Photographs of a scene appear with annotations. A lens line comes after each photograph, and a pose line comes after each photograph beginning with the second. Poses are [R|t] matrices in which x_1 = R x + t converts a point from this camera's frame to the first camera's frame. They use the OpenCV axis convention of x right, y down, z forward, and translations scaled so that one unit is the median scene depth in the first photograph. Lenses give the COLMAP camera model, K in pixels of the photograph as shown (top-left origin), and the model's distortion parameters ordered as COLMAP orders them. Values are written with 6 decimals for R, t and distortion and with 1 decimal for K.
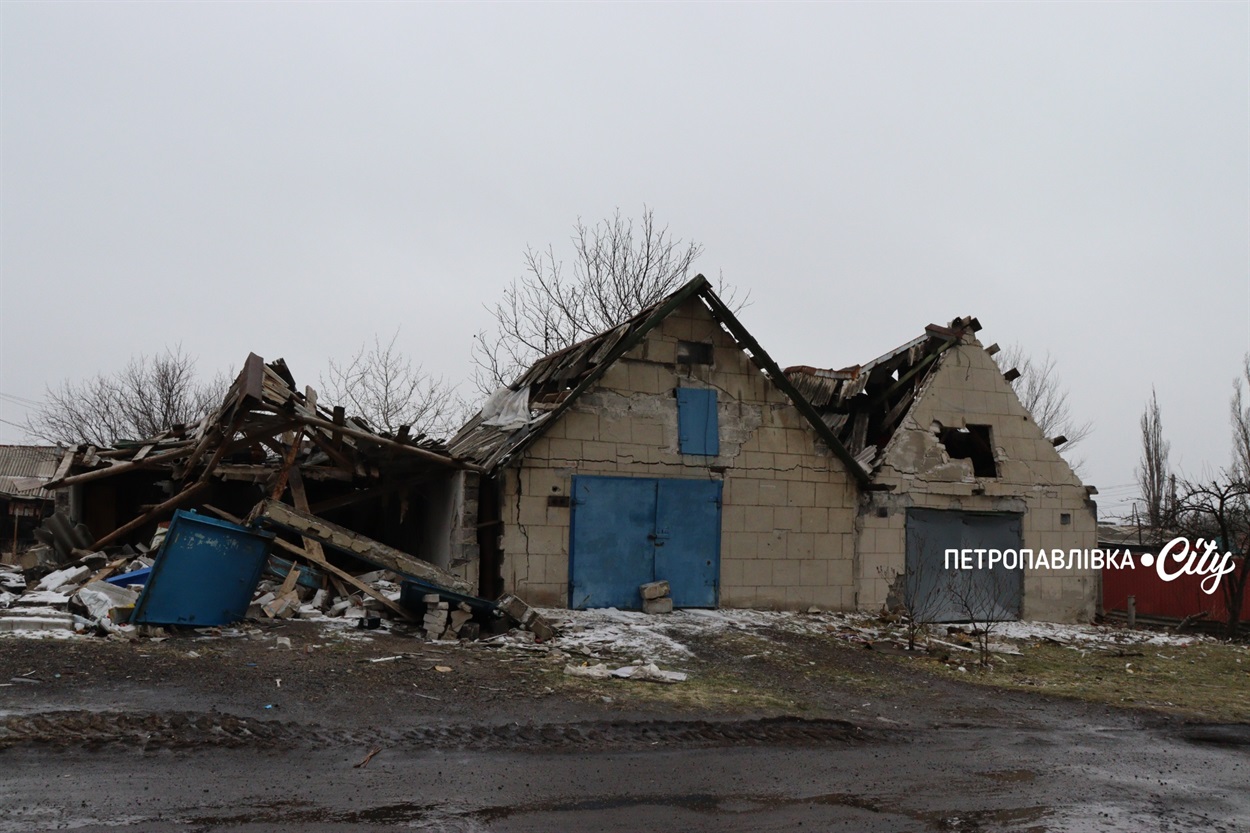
lens RADIAL K [[1024.7, 0, 627.3], [0, 1024.7, 432.3], [0, 0, 1]] dist [-0.177299, 0.170086]
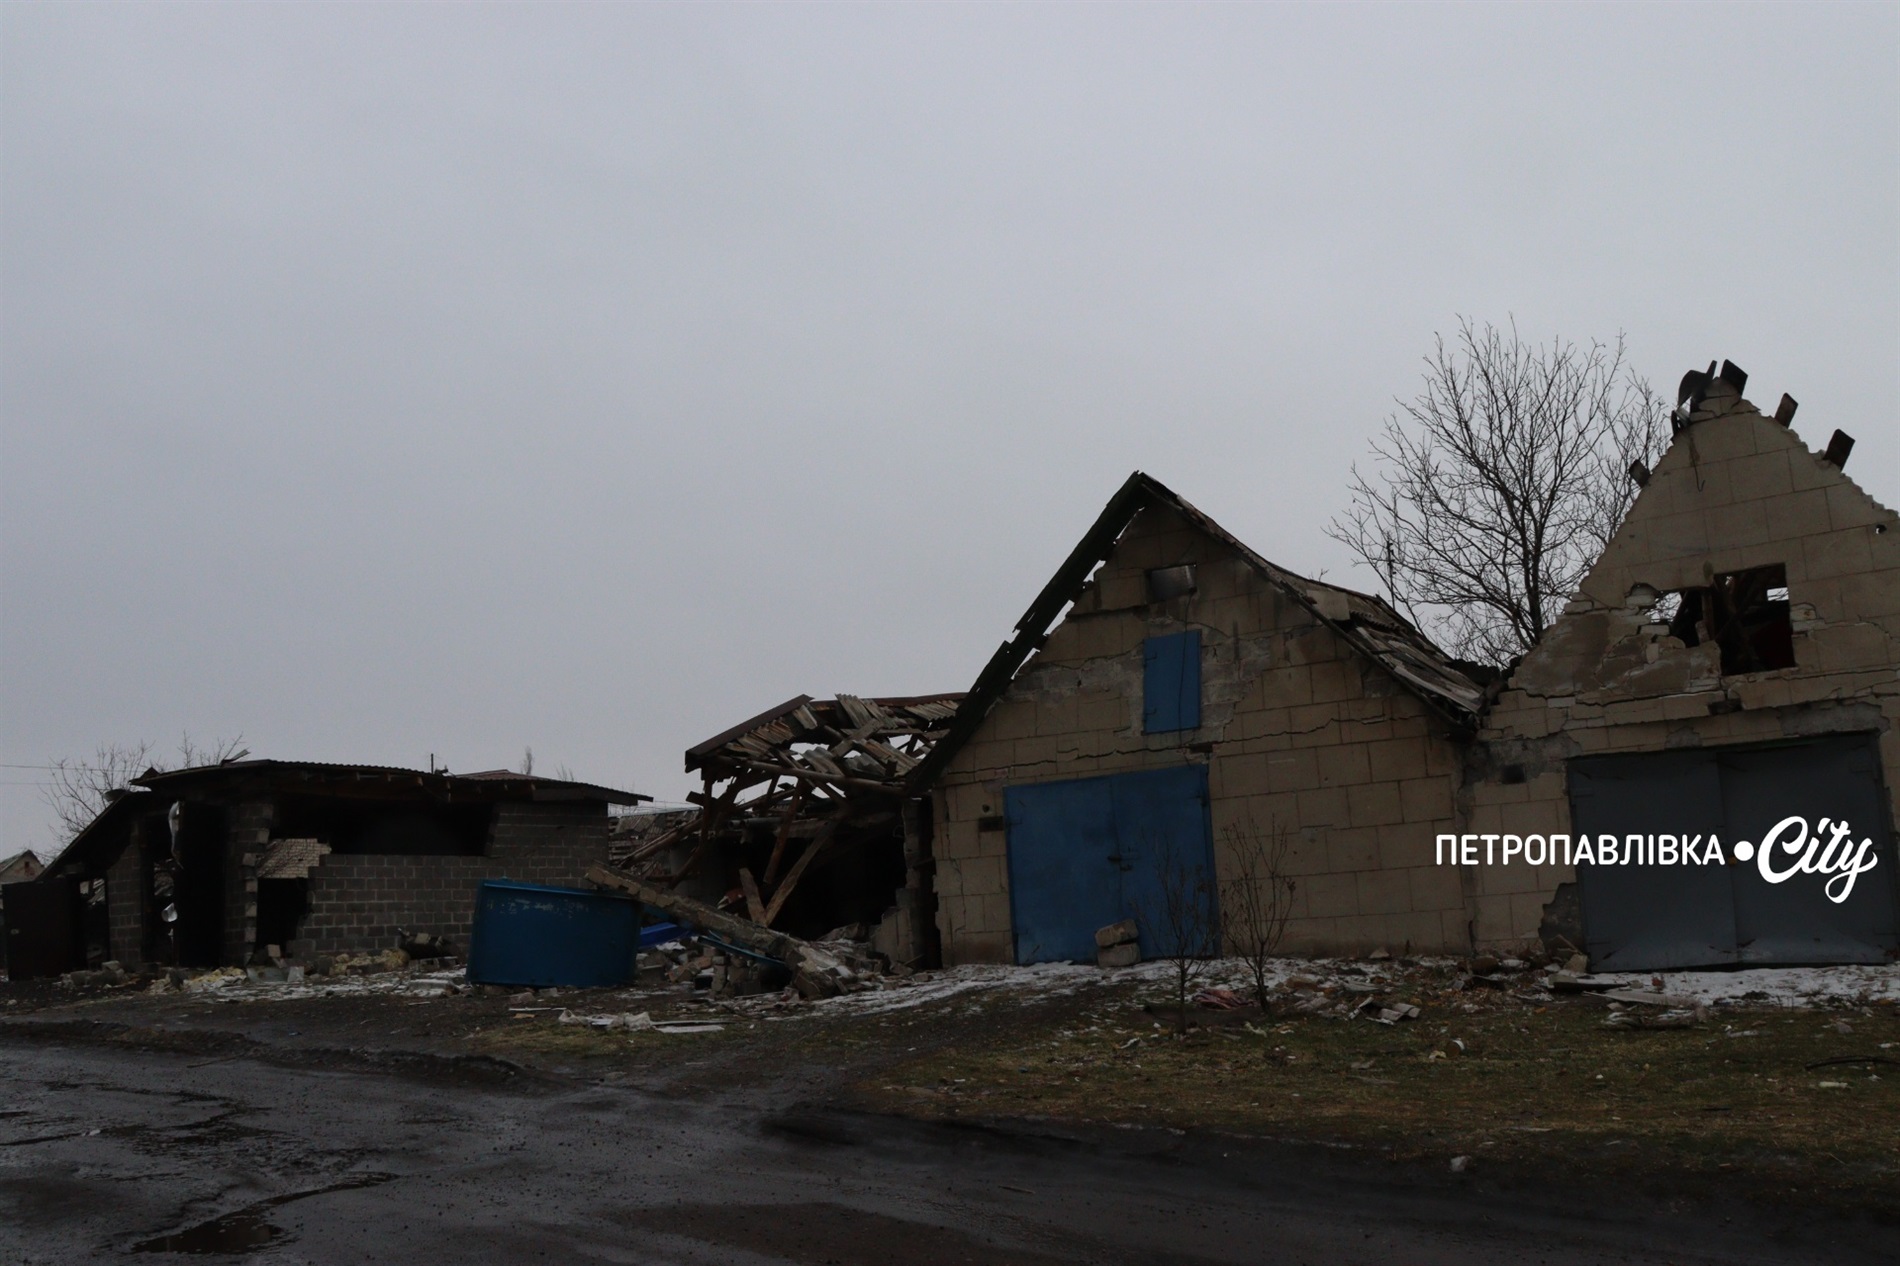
lens RADIAL K [[1557.5, 0, 953.6], [0, 1557.5, 657.0], [0, 0, 1]] dist [-0.177299, 0.170086]
pose [[0.579866, -0.188827, -0.792527, 0.992434], [0.144878, 0.981165, -0.127769, 0.103137], [0.801726, -0.040731, 0.596302, 0.335047]]
